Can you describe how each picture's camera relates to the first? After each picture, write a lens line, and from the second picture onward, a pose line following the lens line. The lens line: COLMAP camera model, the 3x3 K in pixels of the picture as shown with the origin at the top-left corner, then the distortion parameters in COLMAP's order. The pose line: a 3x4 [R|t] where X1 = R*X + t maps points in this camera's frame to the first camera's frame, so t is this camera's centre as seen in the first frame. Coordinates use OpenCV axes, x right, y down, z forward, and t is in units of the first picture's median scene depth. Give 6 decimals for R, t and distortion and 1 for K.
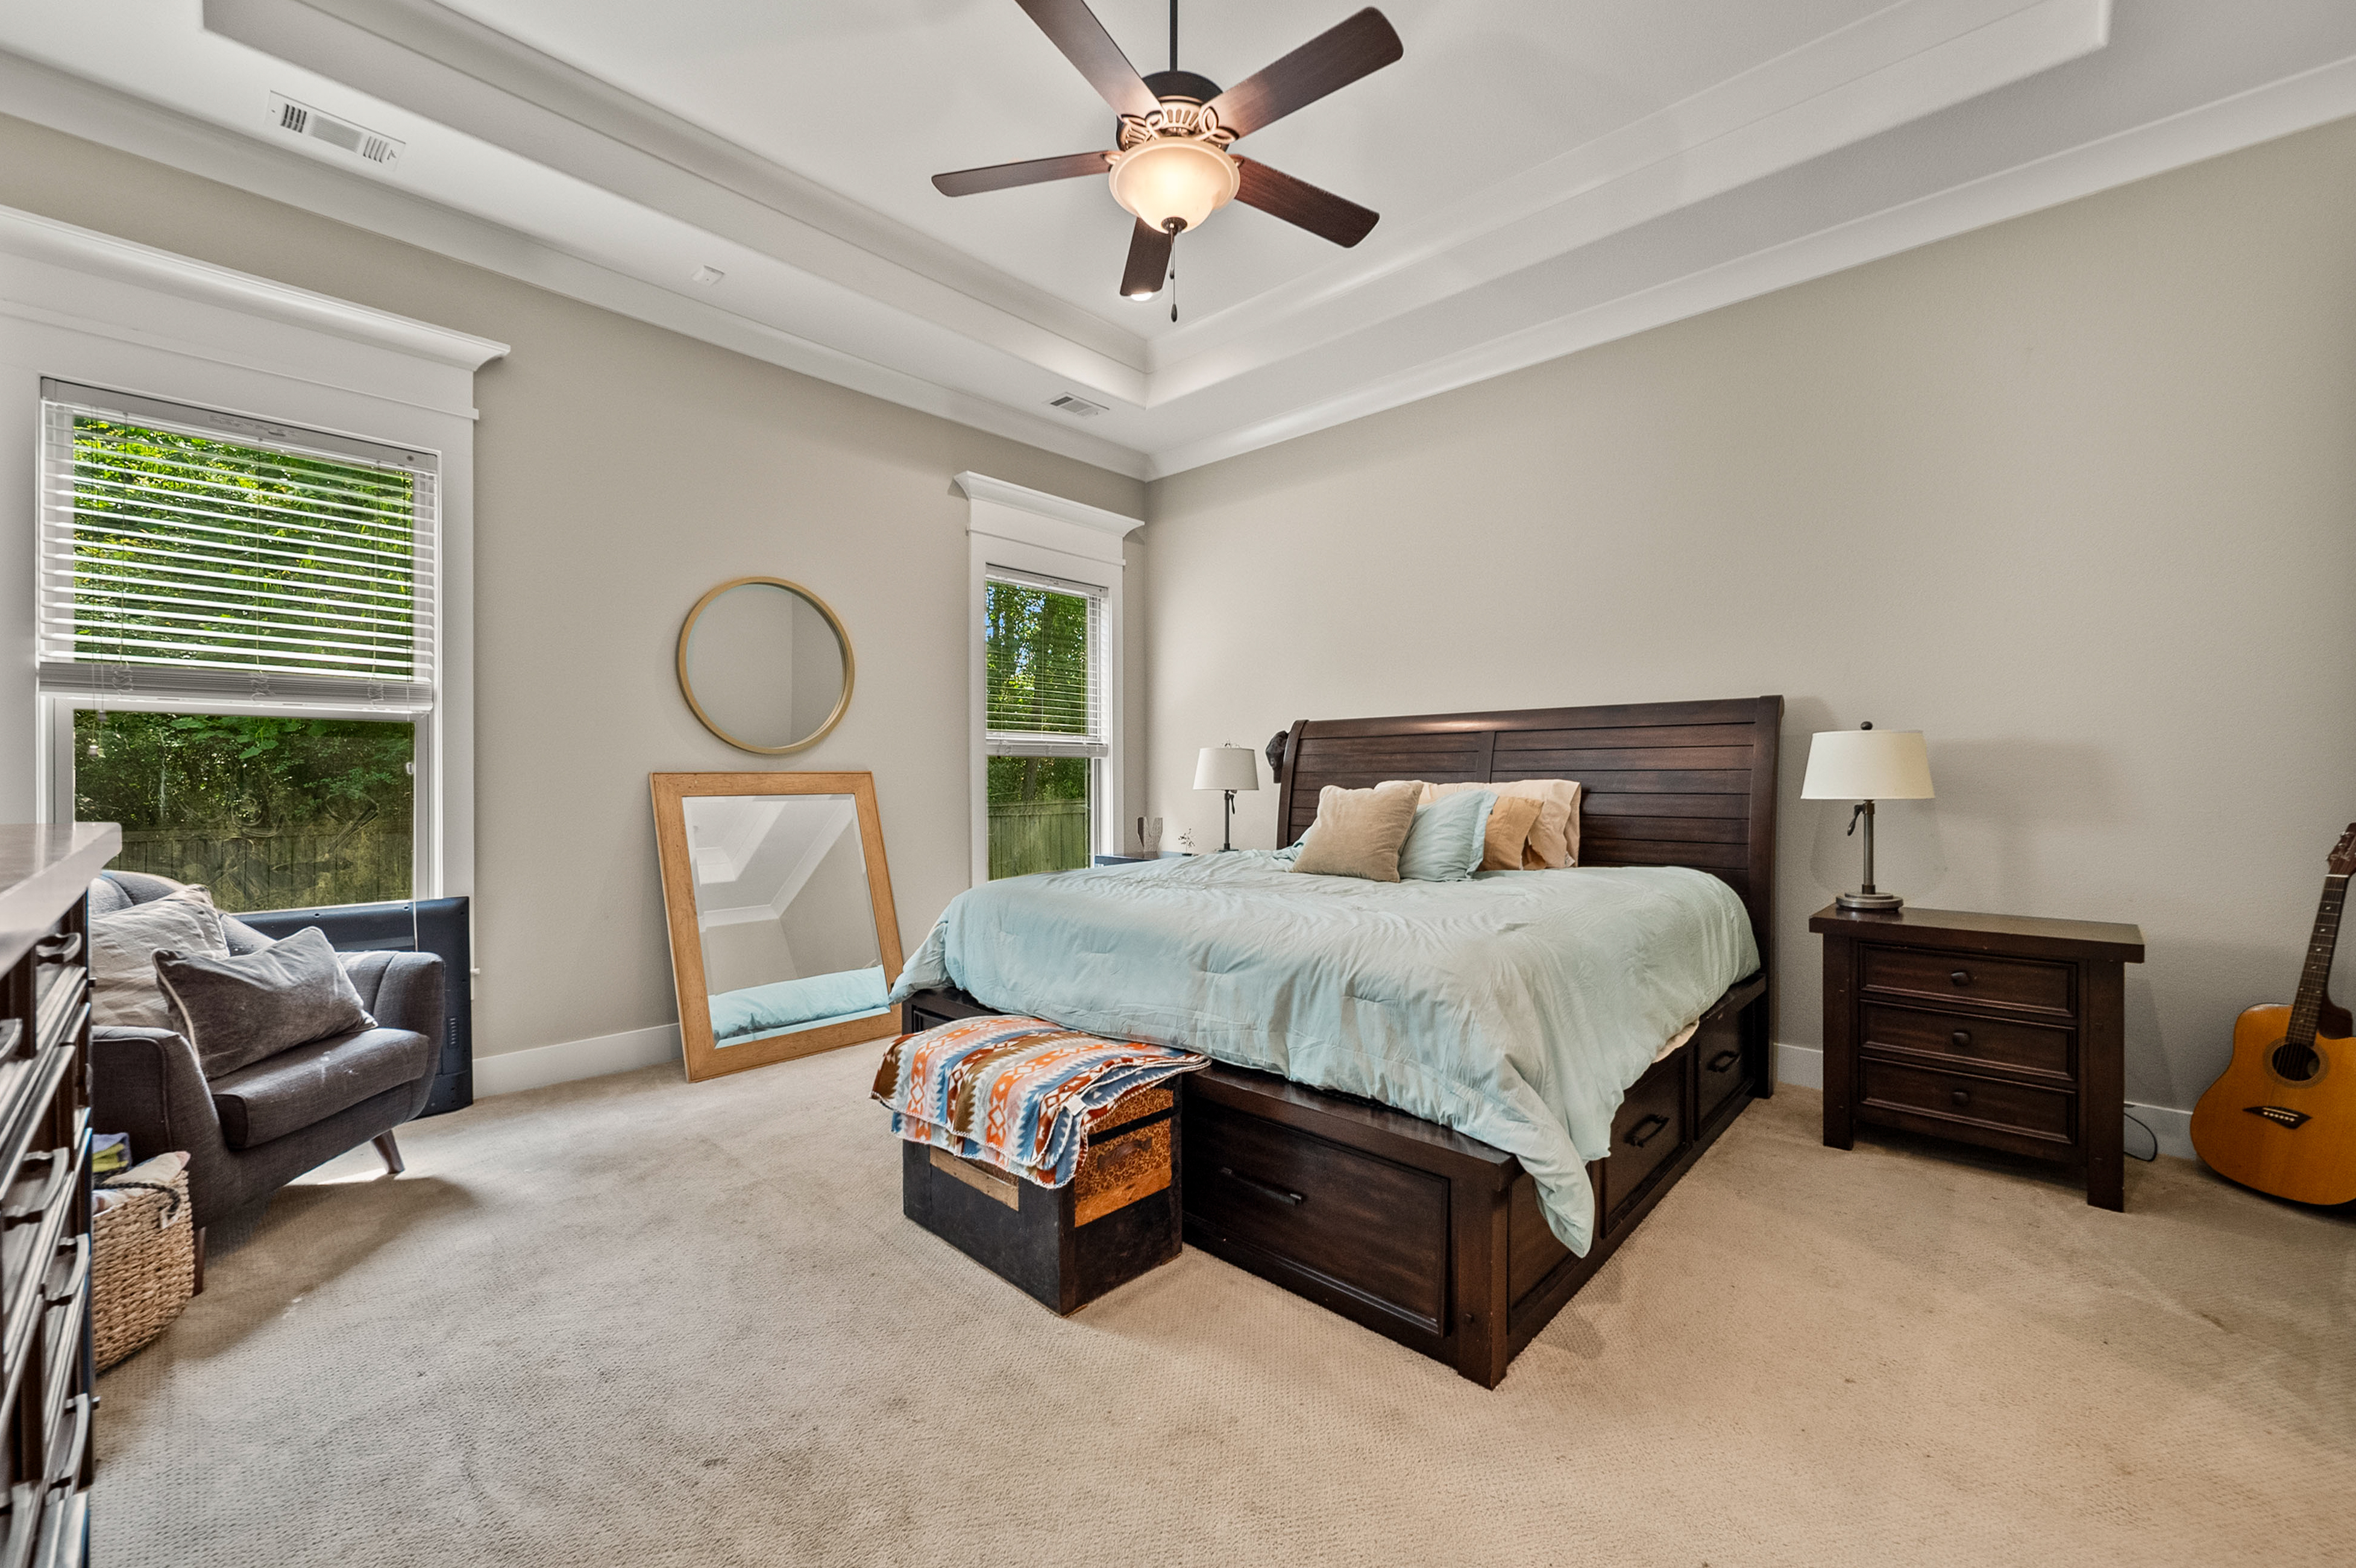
lens RADIAL K [[927.5, 0, 1167.0], [0, 927.5, 781.3], [0, 0, 1]] dist [-0.000384, -0.000774]
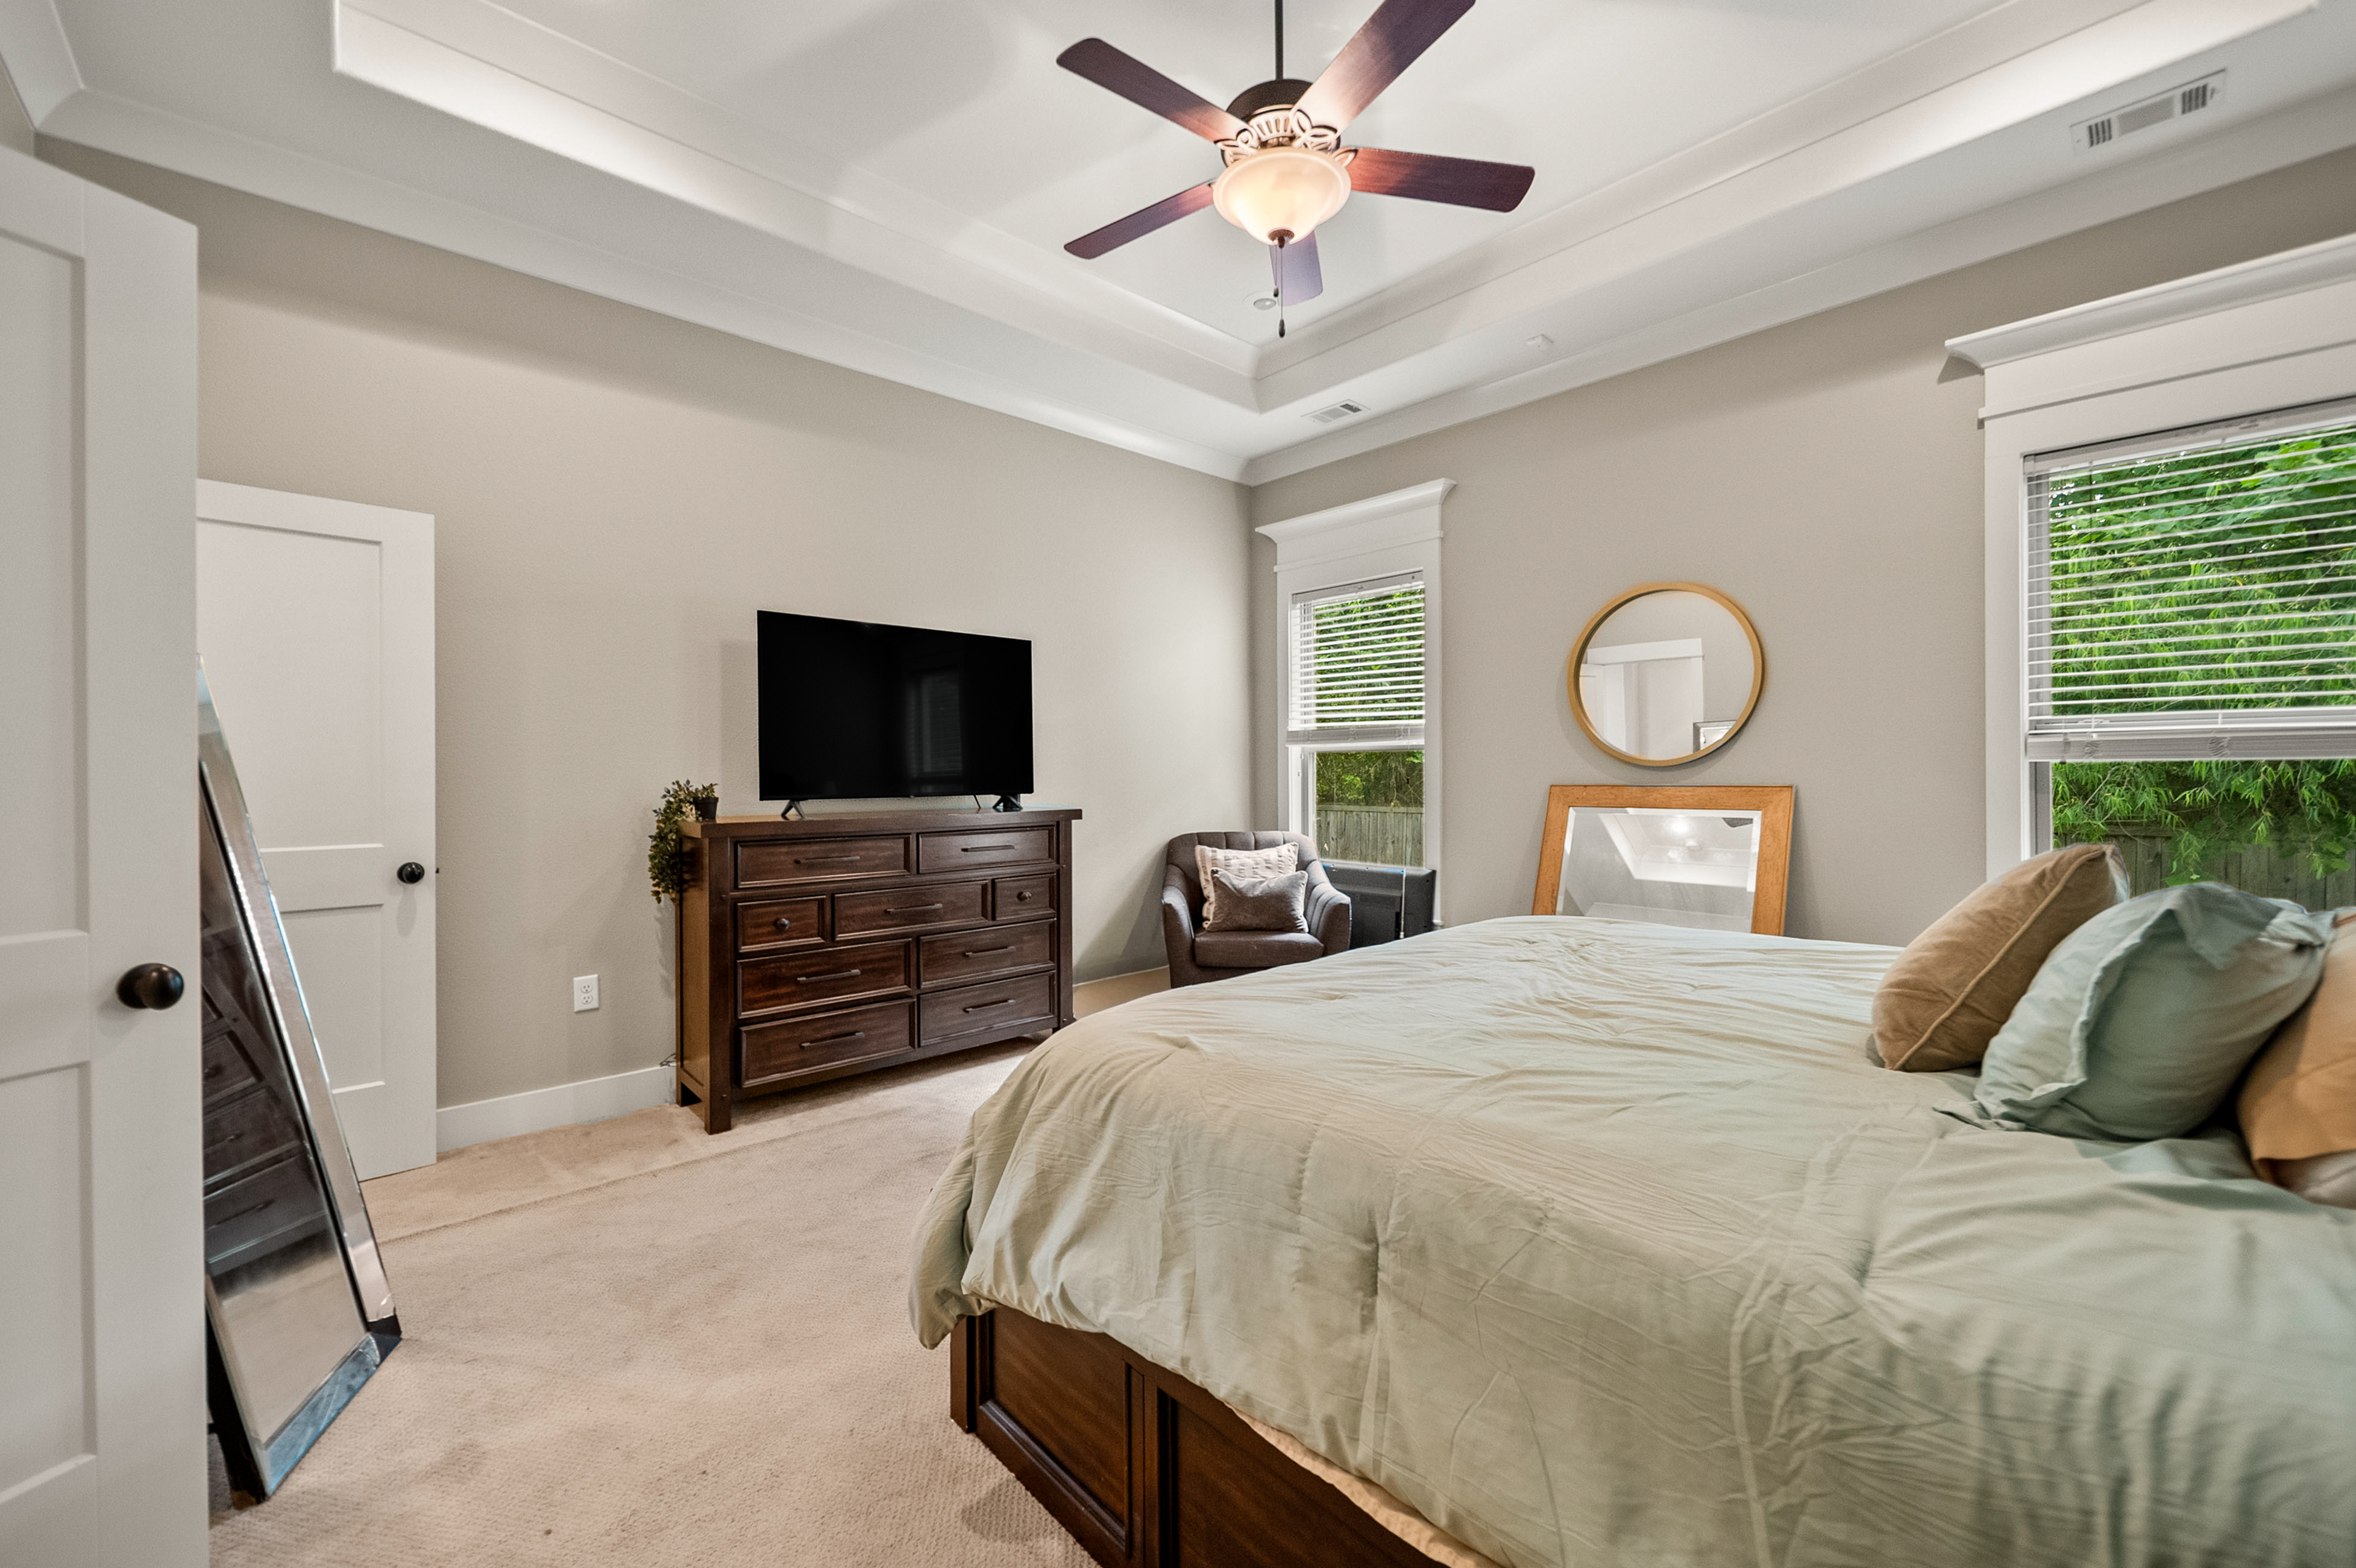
lens RADIAL K [[932.9, 0, 1173.6], [0, 932.9, 773.0], [0, 0, 1]] dist [-0.001369, -0.000018]
pose [[-0.077620, 0.004326, -0.996974, 0.723193], [0.000132, 0.999991, 0.004329, -0.033428], [0.996983, 0.000204, -0.077619, 0.704603]]
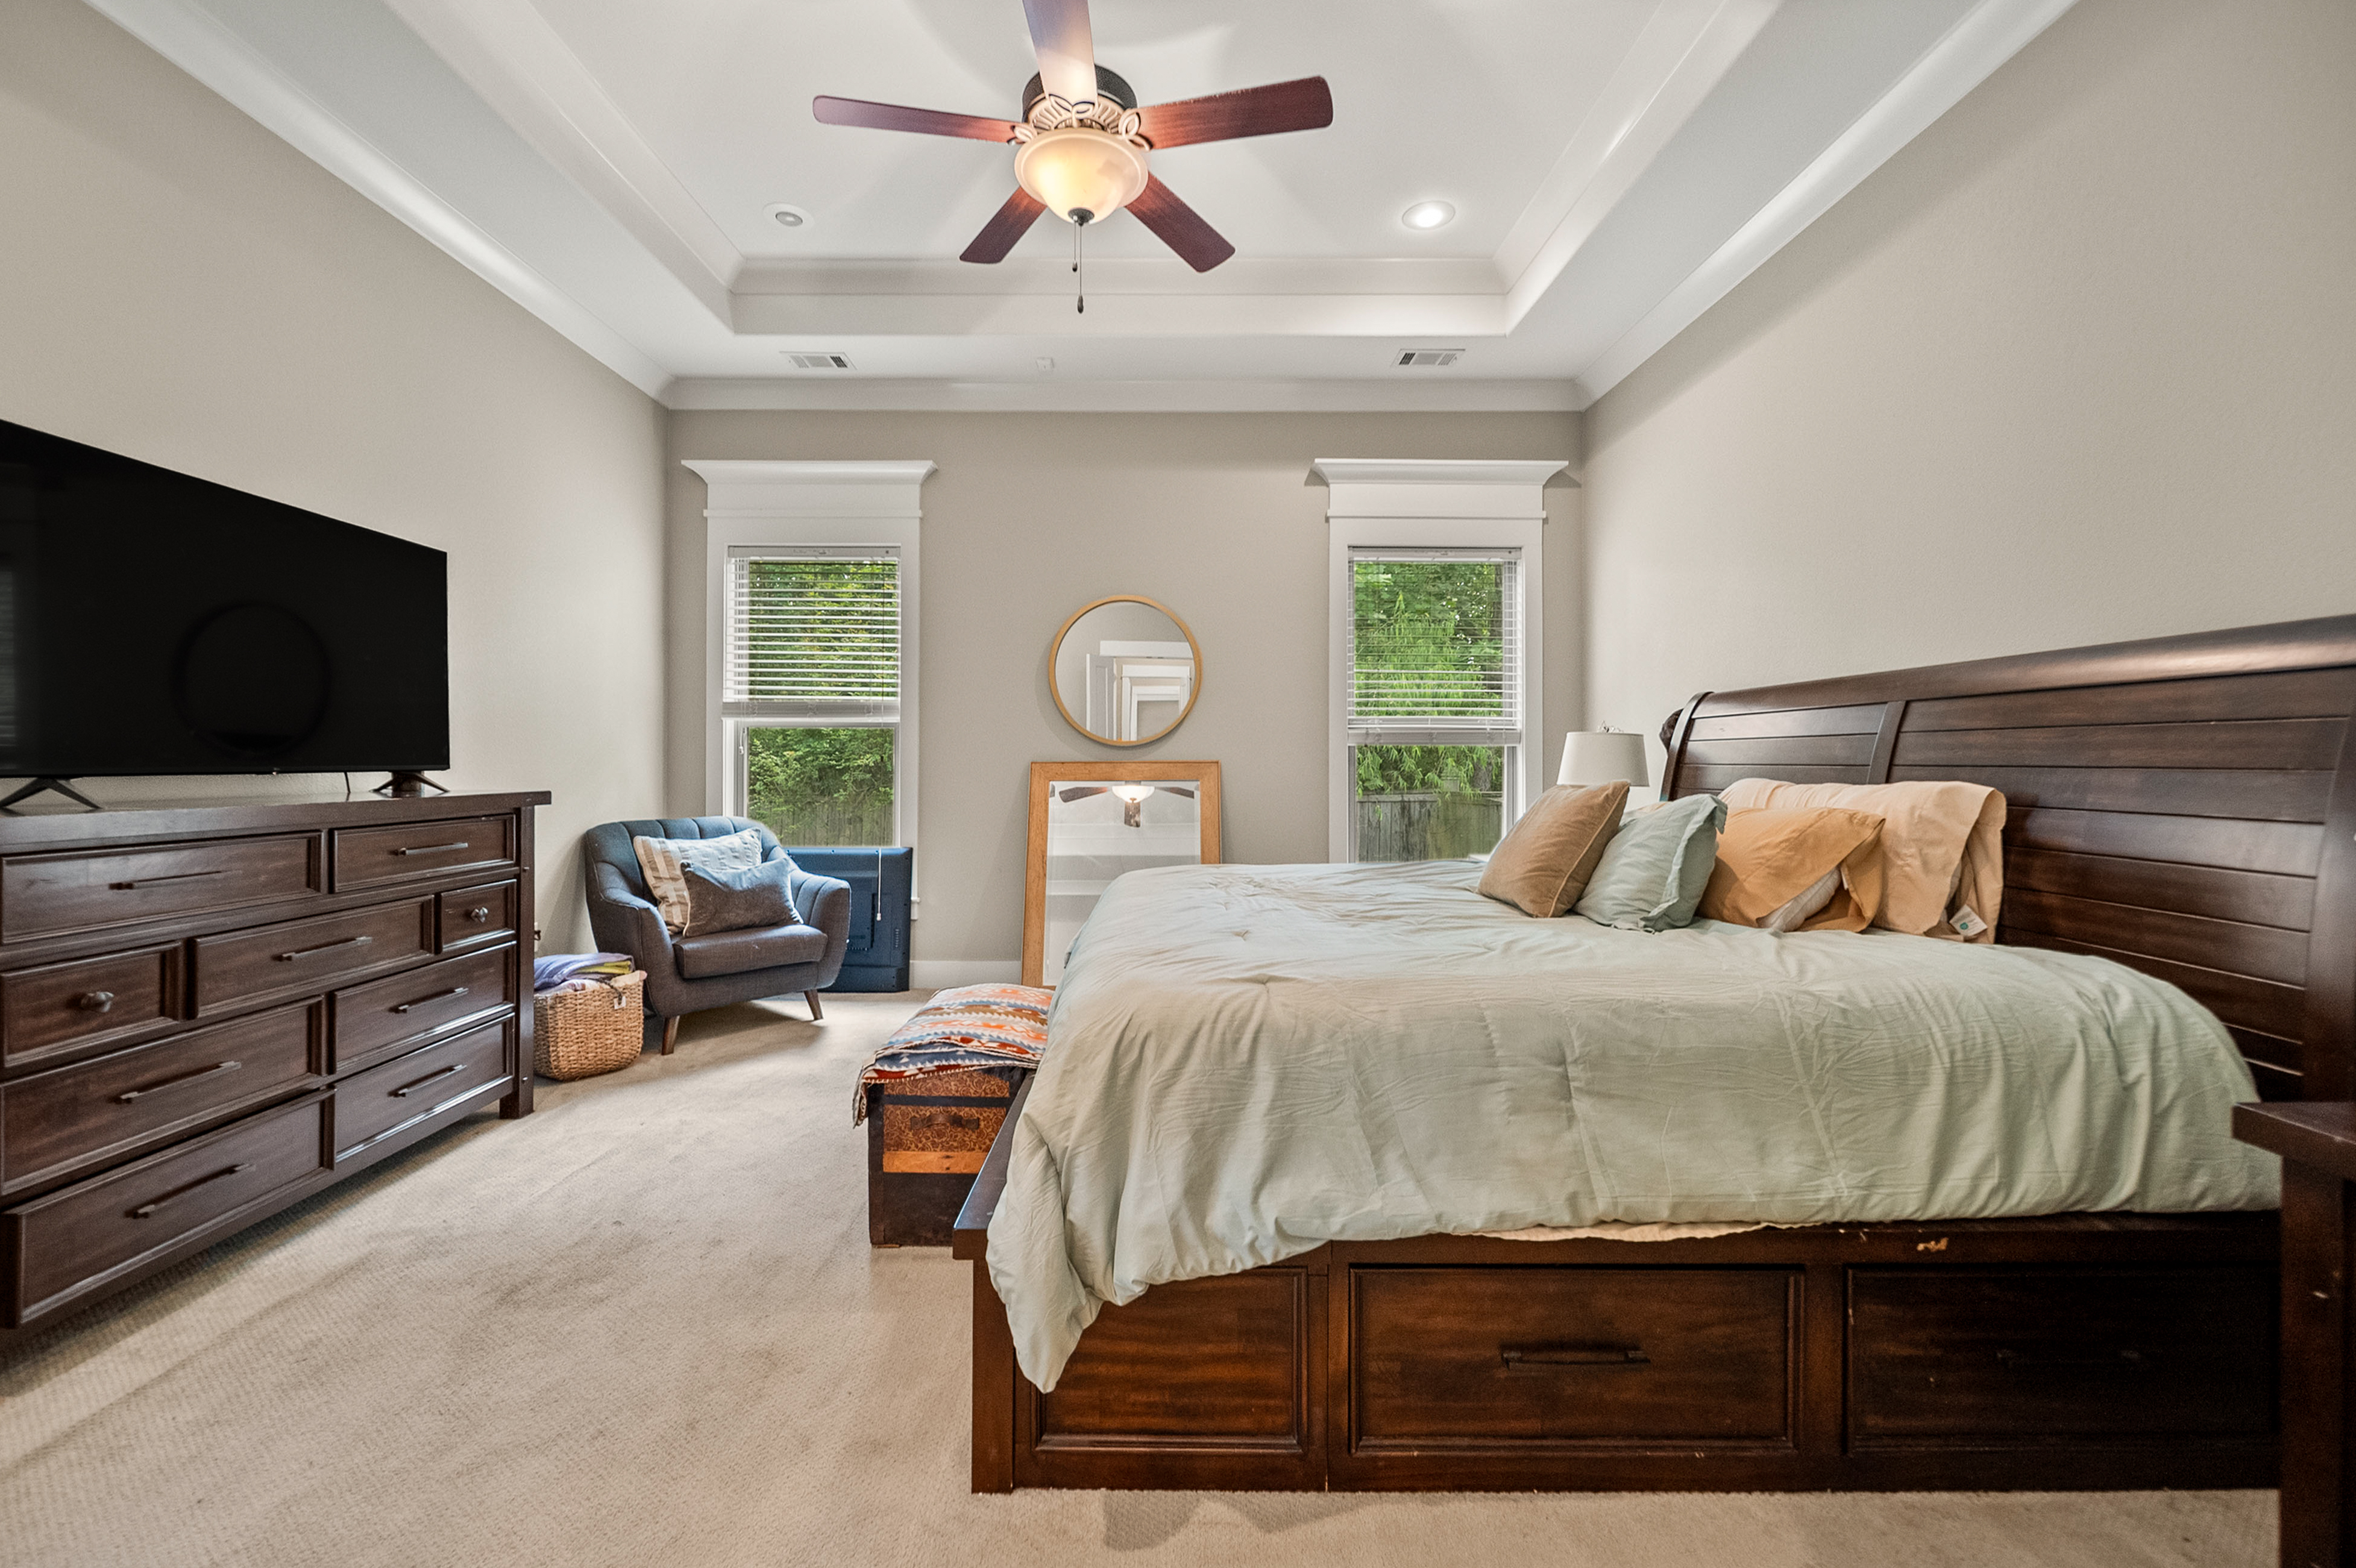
lens RADIAL K [[942.8, 0, 1168.7], [0, 942.8, 757.4], [0, 0, 1]] dist [-0.001768, -0.000702]
pose [[0.685673, 0.001448, -0.727908, 0.589959], [-0.007413, 0.999960, -0.004993, -0.012145], [0.727871, 0.008820, 0.685657, 0.279810]]
